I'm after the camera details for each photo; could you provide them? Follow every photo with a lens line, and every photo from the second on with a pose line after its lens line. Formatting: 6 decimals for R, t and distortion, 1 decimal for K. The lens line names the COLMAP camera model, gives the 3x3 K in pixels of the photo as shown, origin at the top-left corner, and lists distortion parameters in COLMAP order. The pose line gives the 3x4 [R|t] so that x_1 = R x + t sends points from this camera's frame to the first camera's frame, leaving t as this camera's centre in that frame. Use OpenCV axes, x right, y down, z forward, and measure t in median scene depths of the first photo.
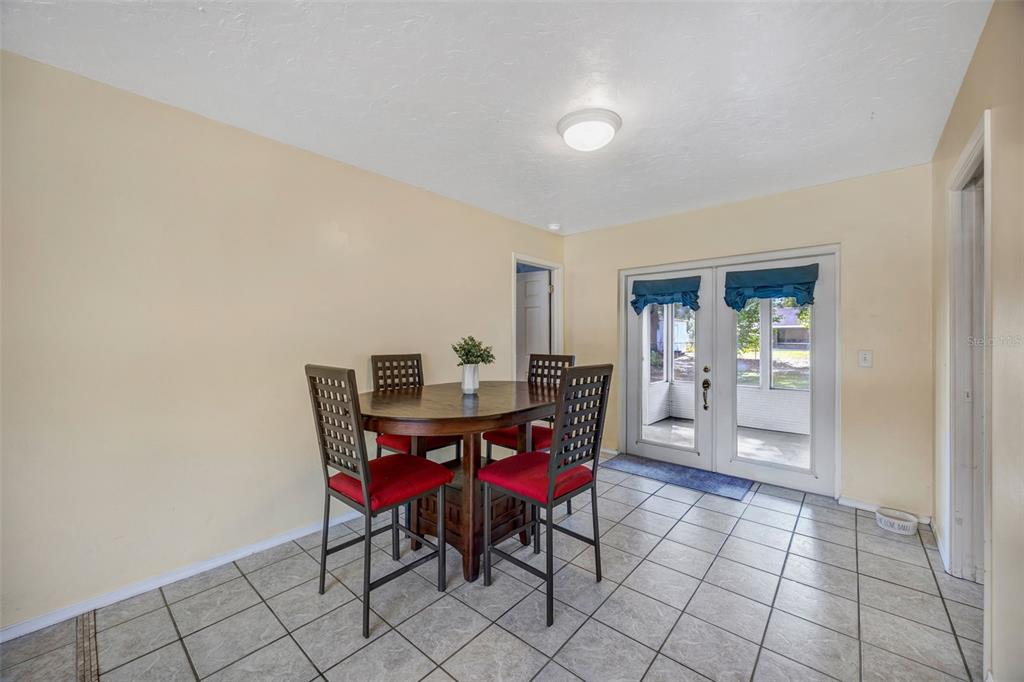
lens RADIAL K [[392.8, 0, 510.7], [0, 392.8, 334.6], [0, 0, 1]] dist [-0.000439, -0.000382]
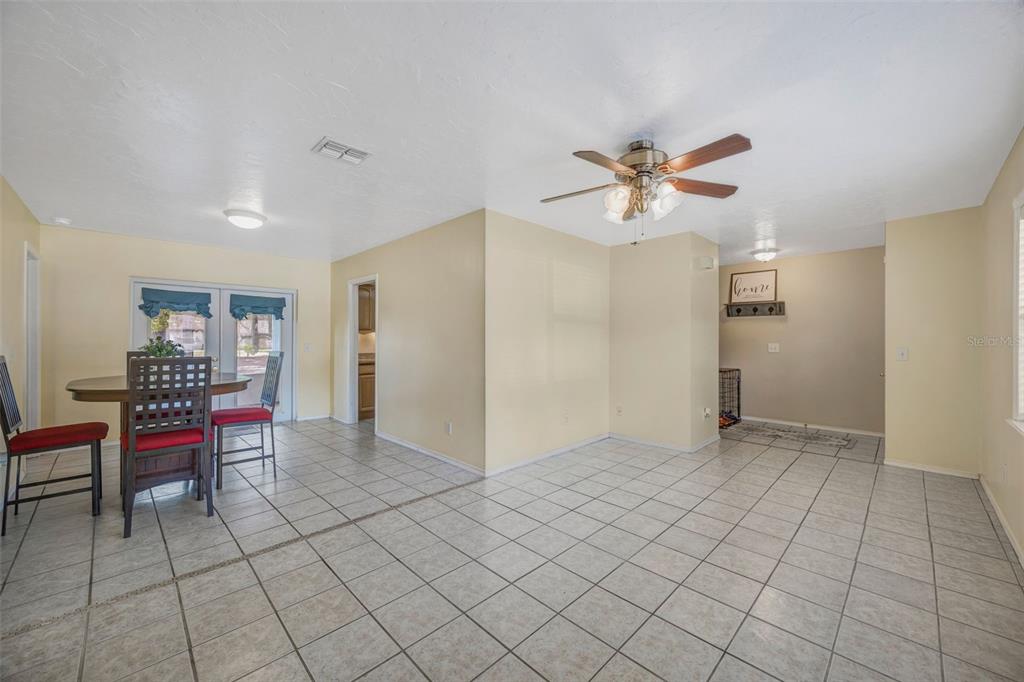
lens RADIAL K [[393.8, 0, 514.6], [0, 393.8, 339.6], [0, 0, 1]] dist [0.000096, 0.000006]
pose [[0.069689, -0.001363, 0.997568, -0.839632], [-0.007289, 0.999972, 0.001875, 0.004543], [-0.997542, -0.007402, 0.069677, -0.178206]]
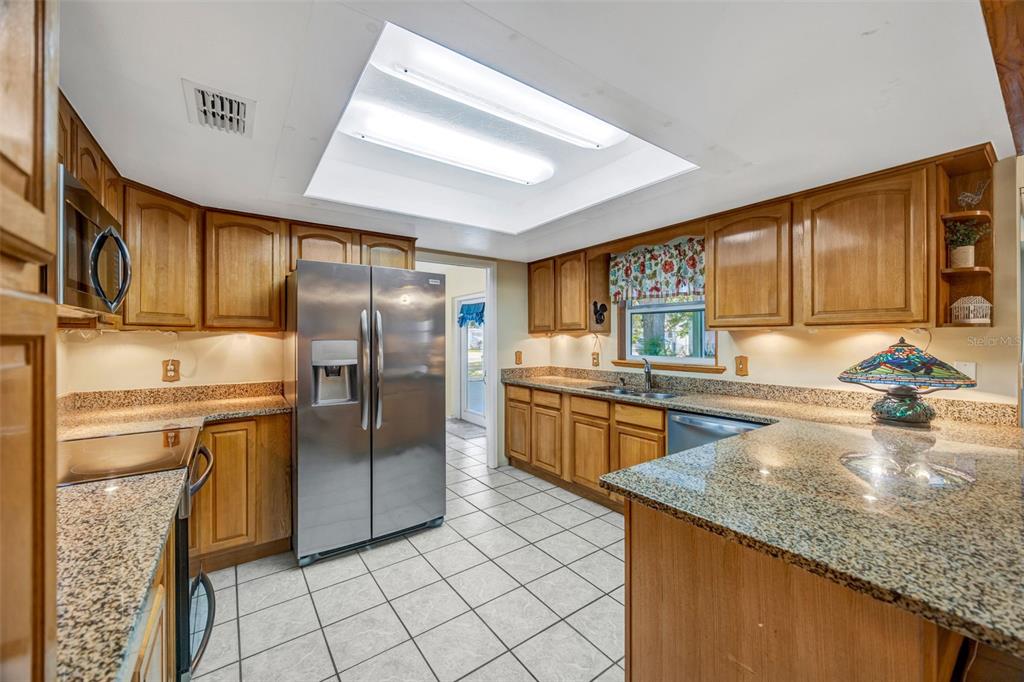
lens RADIAL K [[392.8, 0, 510.6], [0, 392.8, 336.1], [0, 0, 1]] dist [-0.000439, -0.000382]
pose [[0.973063, -0.004256, -0.230502, 0.931888], [0.003099, 0.999981, -0.005379, -0.006826], [0.230521, 0.004520, 0.973057, -0.469355]]
